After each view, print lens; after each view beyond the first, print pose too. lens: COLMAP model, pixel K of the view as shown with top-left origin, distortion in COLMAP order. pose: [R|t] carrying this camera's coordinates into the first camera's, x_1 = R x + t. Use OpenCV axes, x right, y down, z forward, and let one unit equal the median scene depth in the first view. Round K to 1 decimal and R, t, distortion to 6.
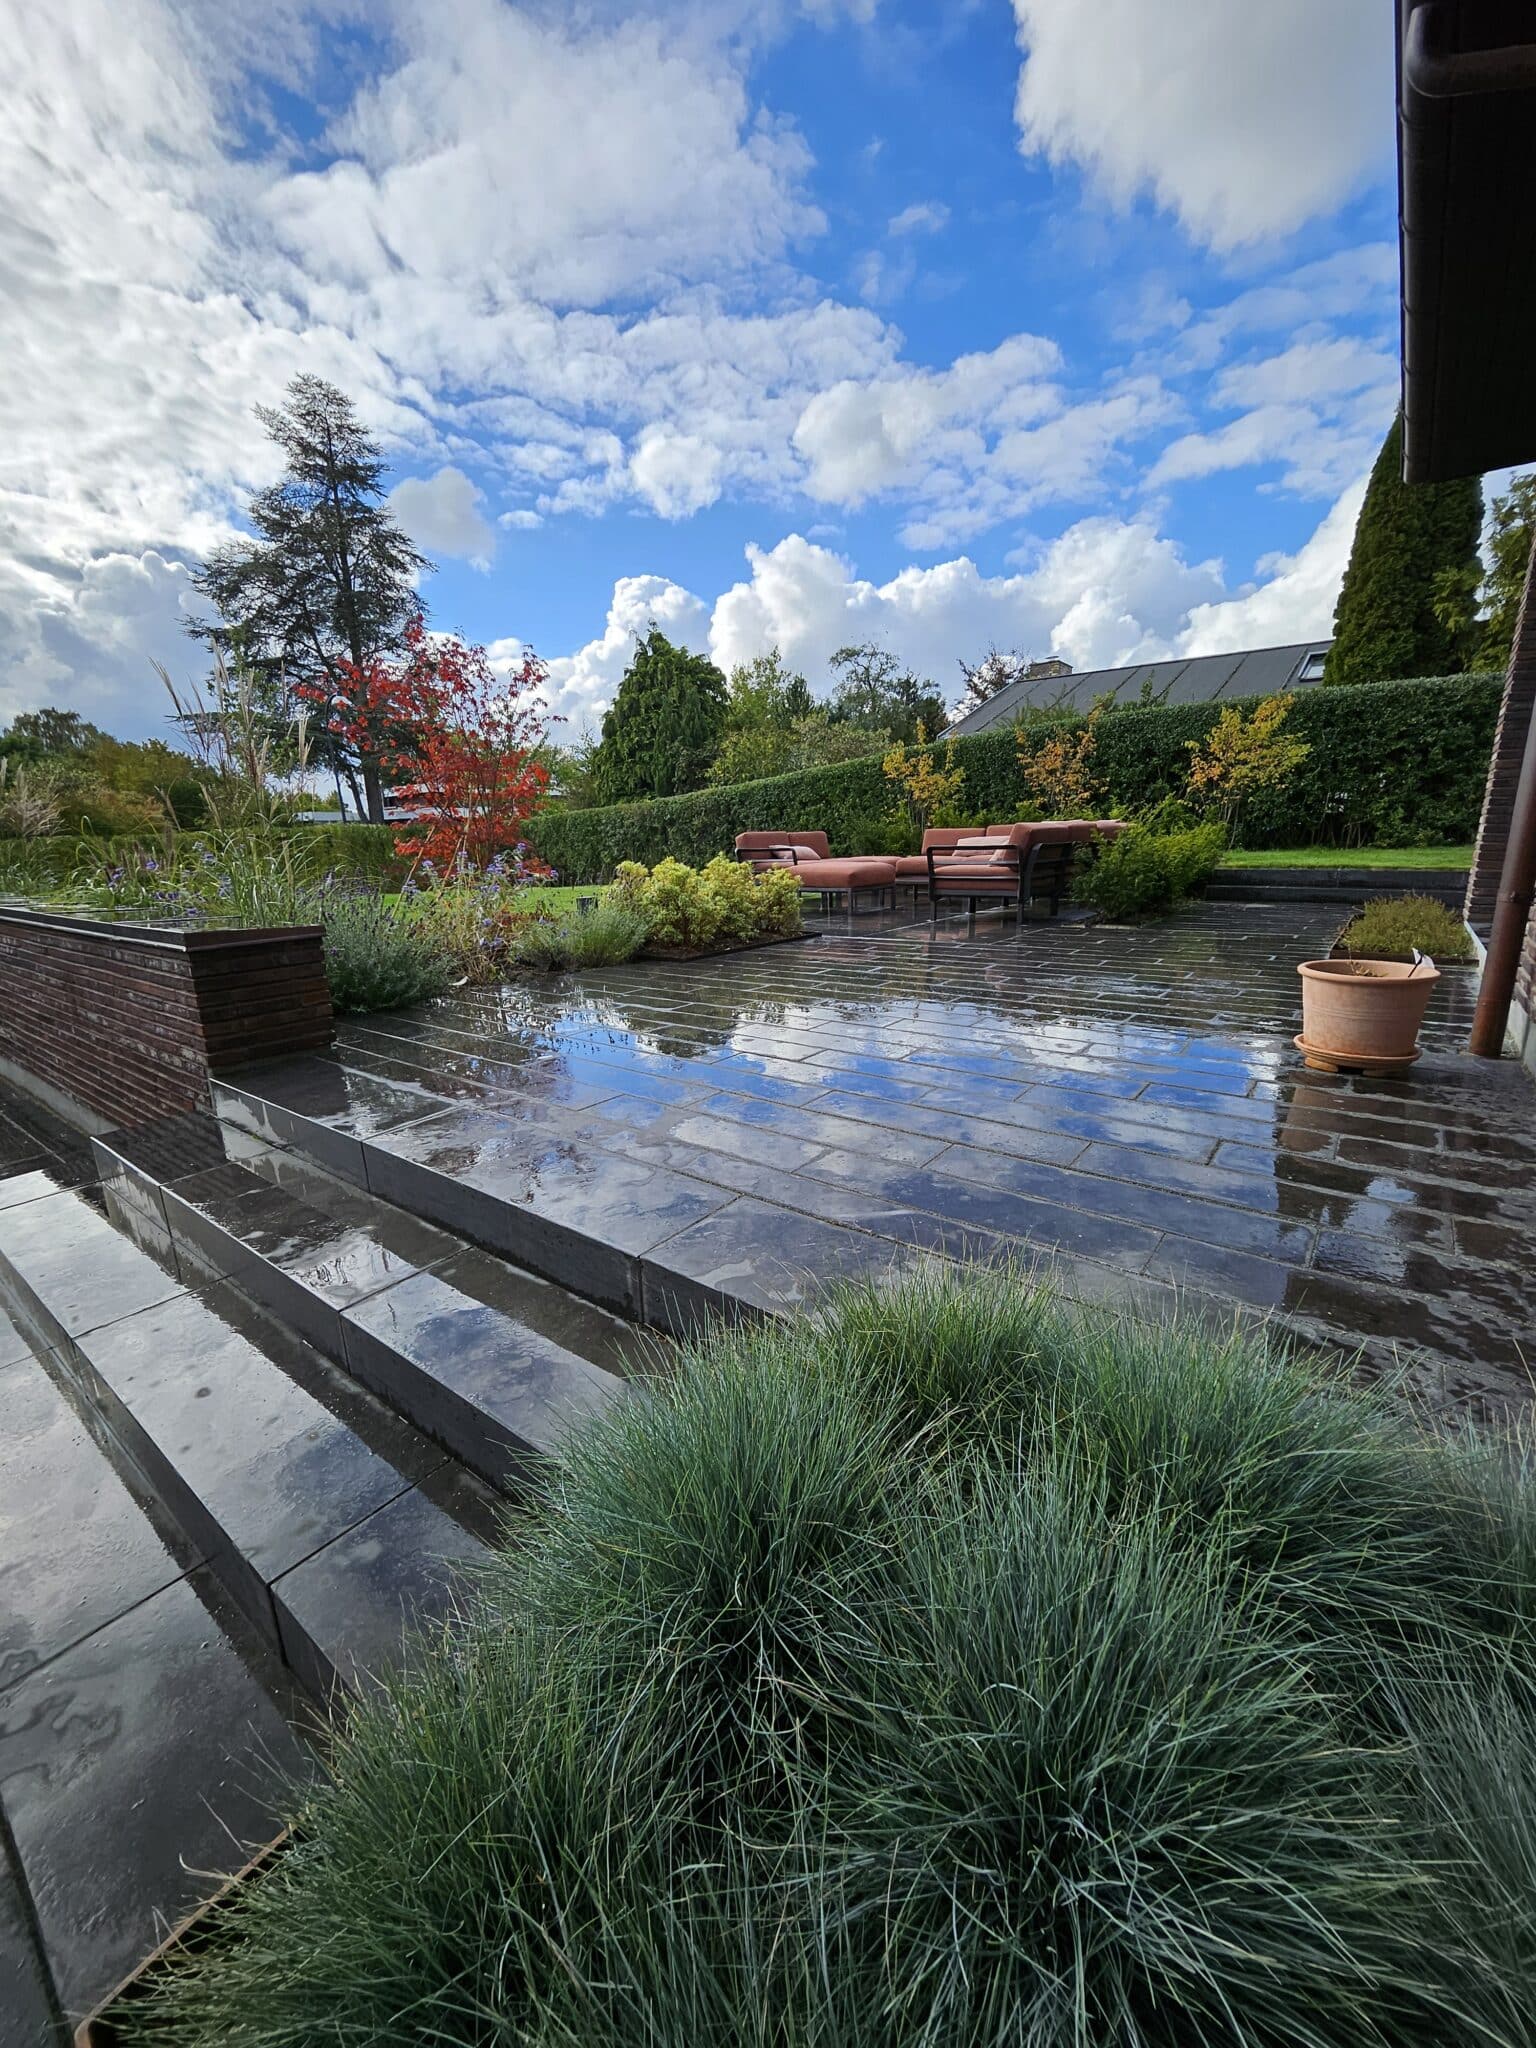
lens RADIAL K [[807.4, 0, 785.7], [0, 807.4, 1030.2], [0, 0, 1]] dist [0.003798, -0.000266]
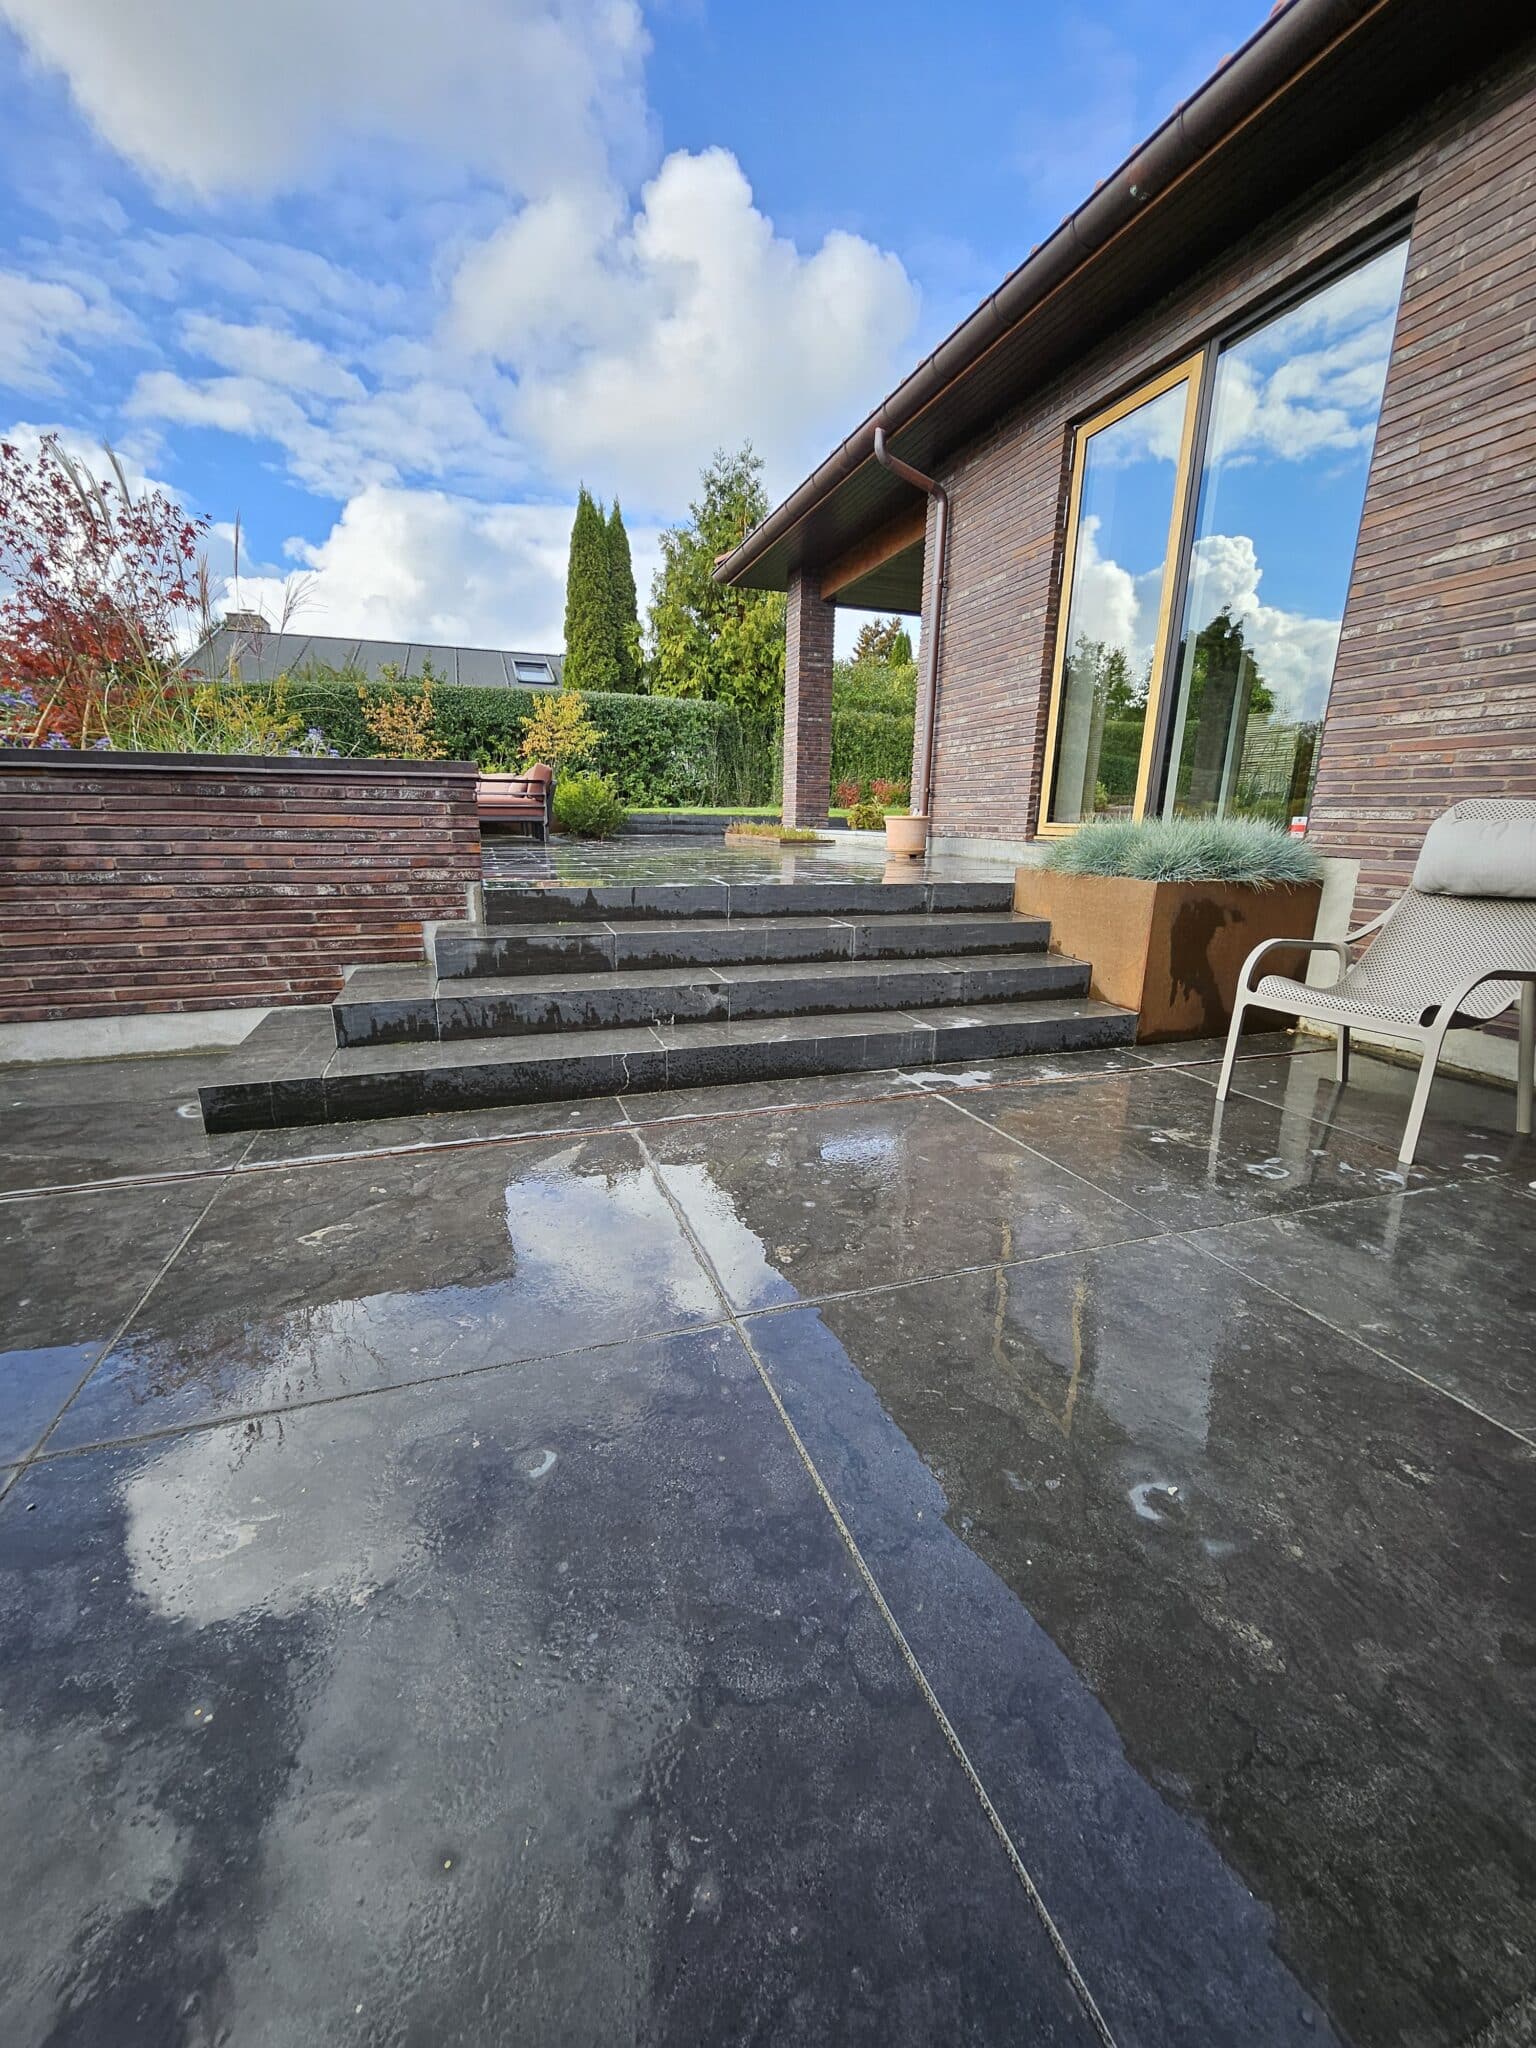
lens RADIAL K [[807.4, 0, 768.6], [0, 807.4, 1024.2], [0, 0, 1]] dist [0.003798, -0.000266]
pose [[0.560981, -0.178615, 0.808330, -0.142905], [0.170603, 0.980430, 0.098245, 0.020580], [-0.810059, 0.082790, 0.580474, -0.004952]]
